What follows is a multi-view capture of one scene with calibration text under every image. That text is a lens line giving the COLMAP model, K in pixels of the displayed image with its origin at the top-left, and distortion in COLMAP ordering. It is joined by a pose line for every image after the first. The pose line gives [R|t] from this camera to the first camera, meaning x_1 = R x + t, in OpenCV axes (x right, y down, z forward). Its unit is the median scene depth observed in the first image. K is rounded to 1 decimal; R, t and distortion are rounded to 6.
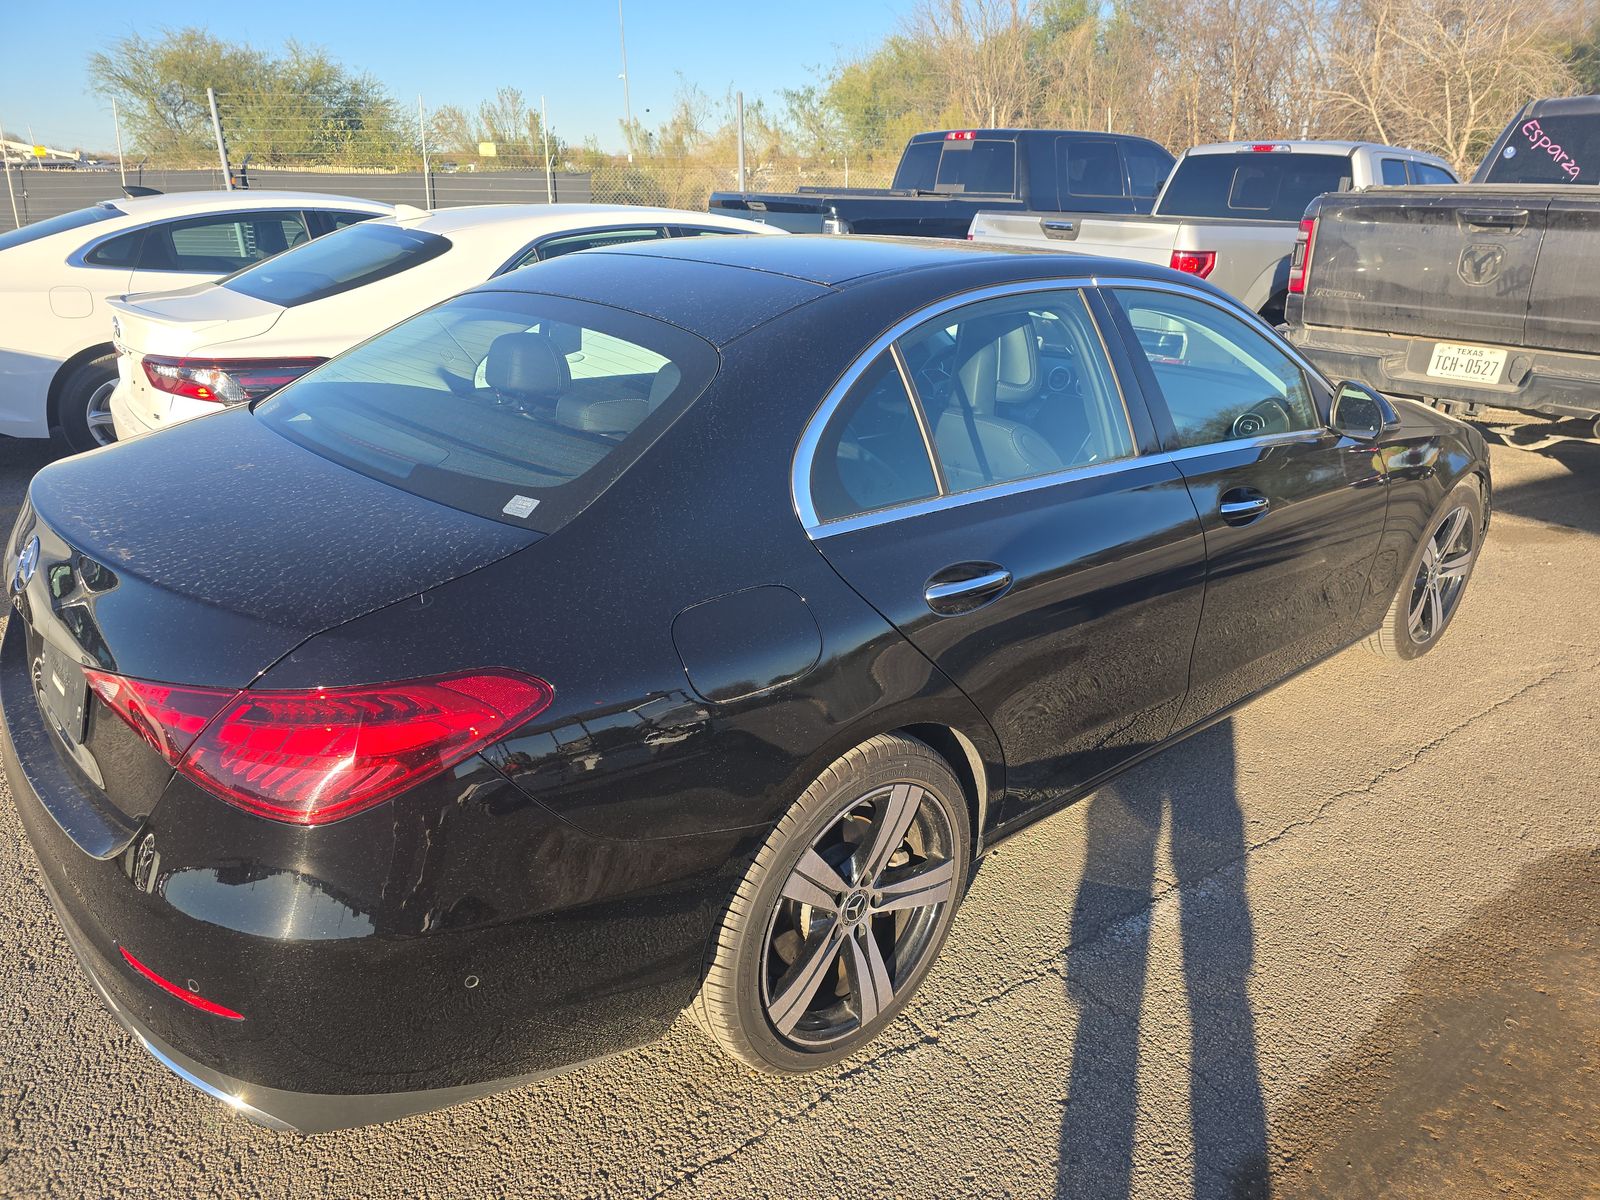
lens RADIAL K [[1064.9, 0, 800.6], [0, 1064.9, 623.4], [0, 0, 1]] dist [0.057717, -0.051975]
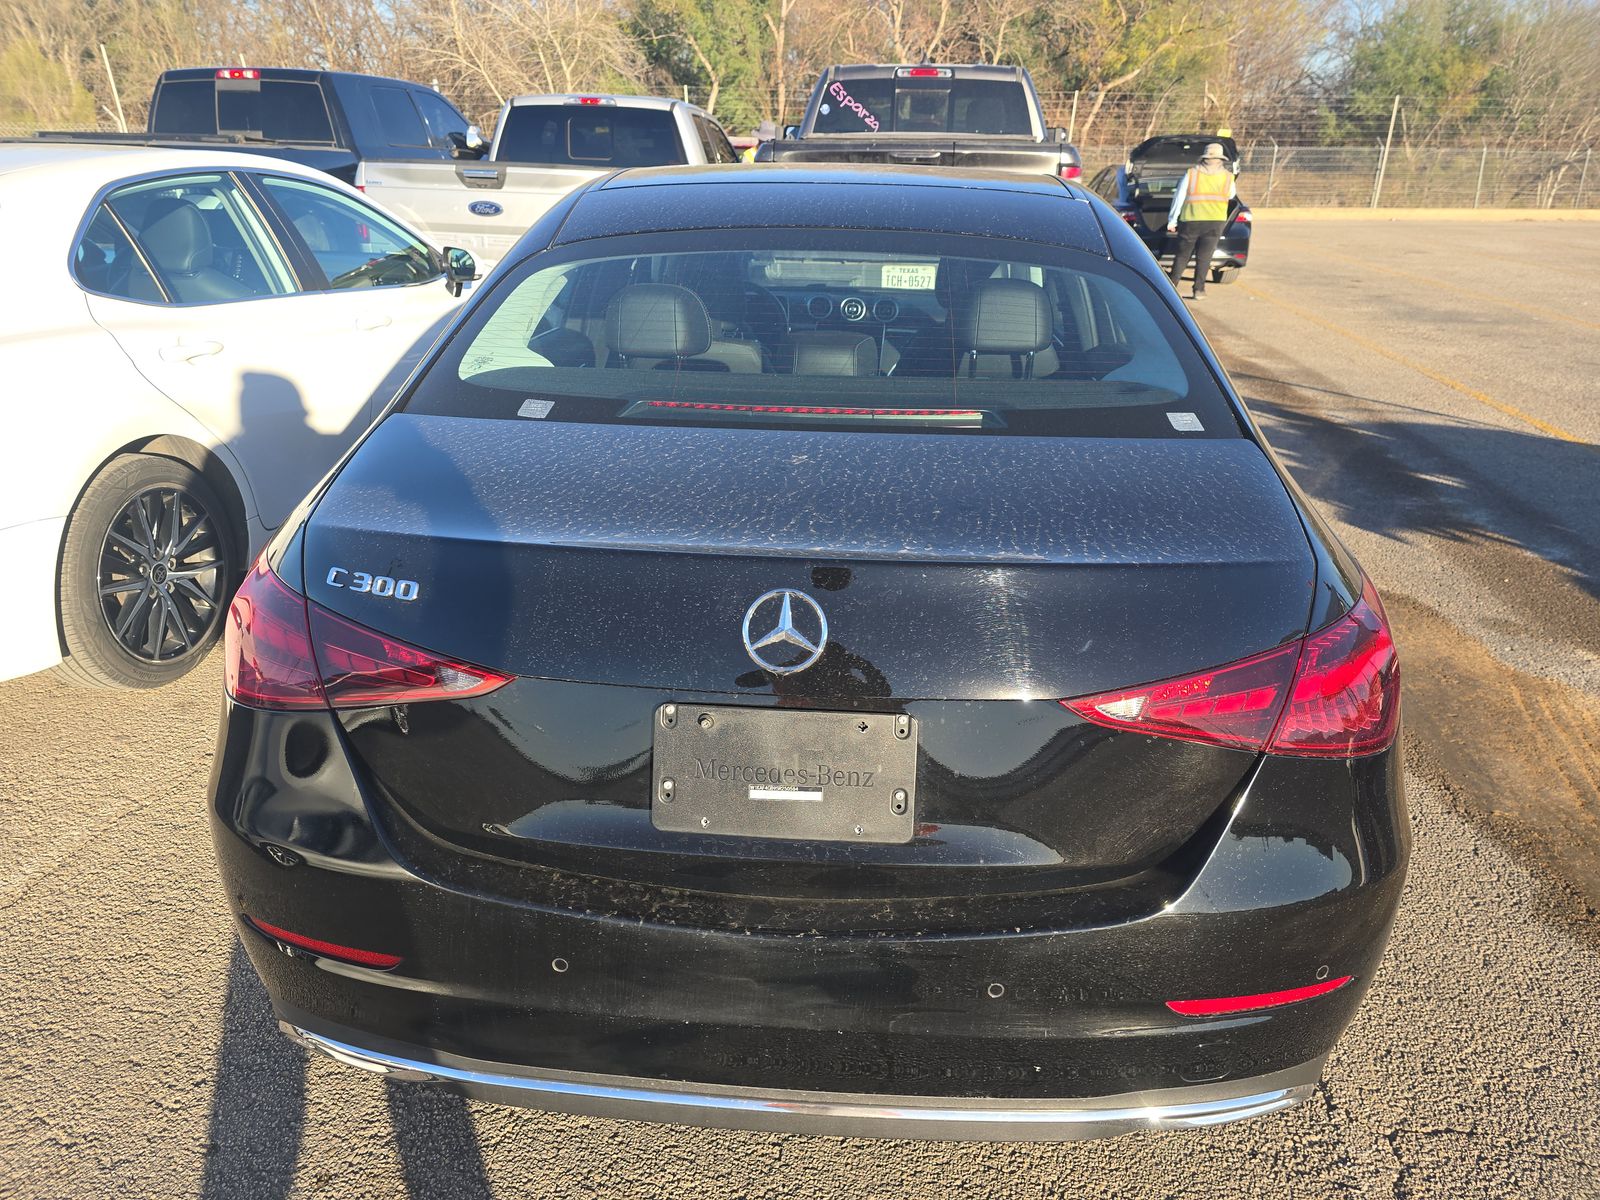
lens RADIAL K [[1064.9, 0, 800.6], [0, 1064.9, 623.4], [0, 0, 1]] dist [0.057717, -0.051975]
pose [[0.715612, -0.282491, 0.638825, -0.324237], [0.262762, 0.956263, 0.128517, -0.041213], [-0.647190, 0.075891, 0.758542, 0.136278]]
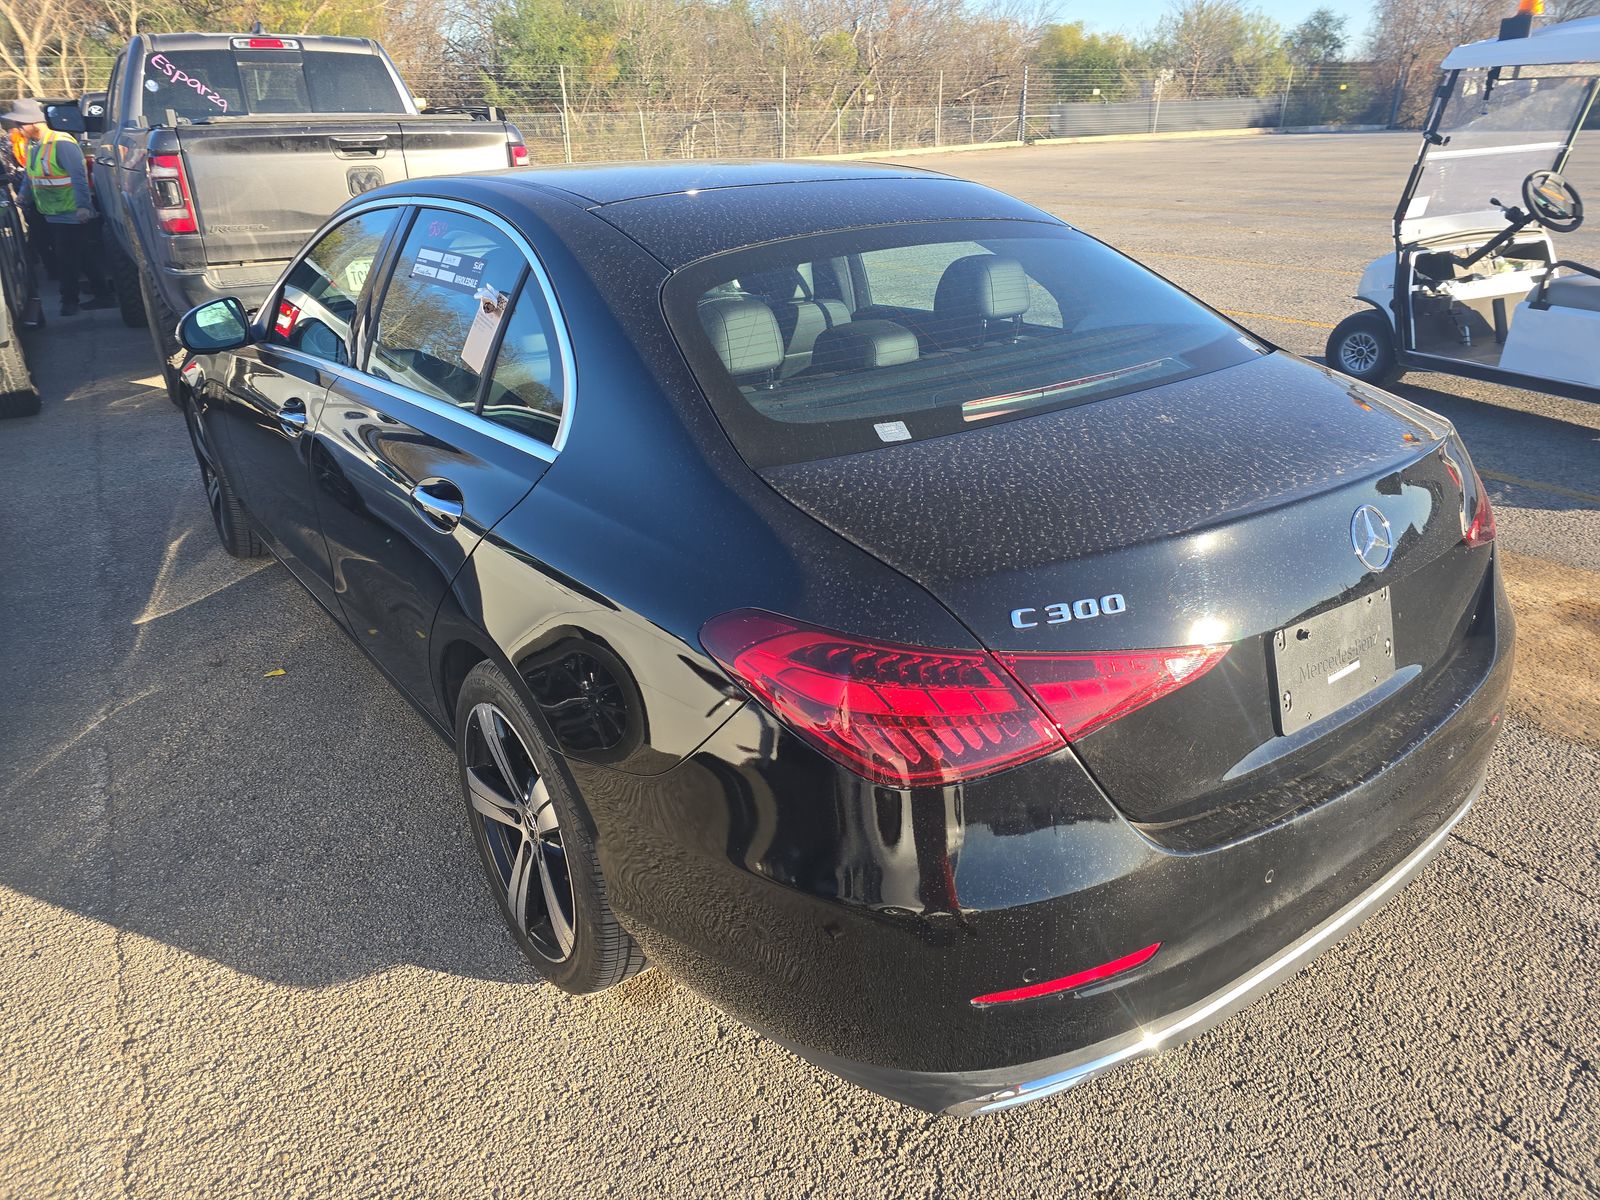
lens RADIAL K [[1064.9, 0, 800.6], [0, 1064.9, 623.4], [0, 0, 1]] dist [0.057717, -0.051975]
pose [[0.098536, -0.435907, 0.894581, -0.444326], [0.396598, 0.841681, 0.366446, -0.140859], [-0.912689, 0.318681, 0.255816, 0.345387]]
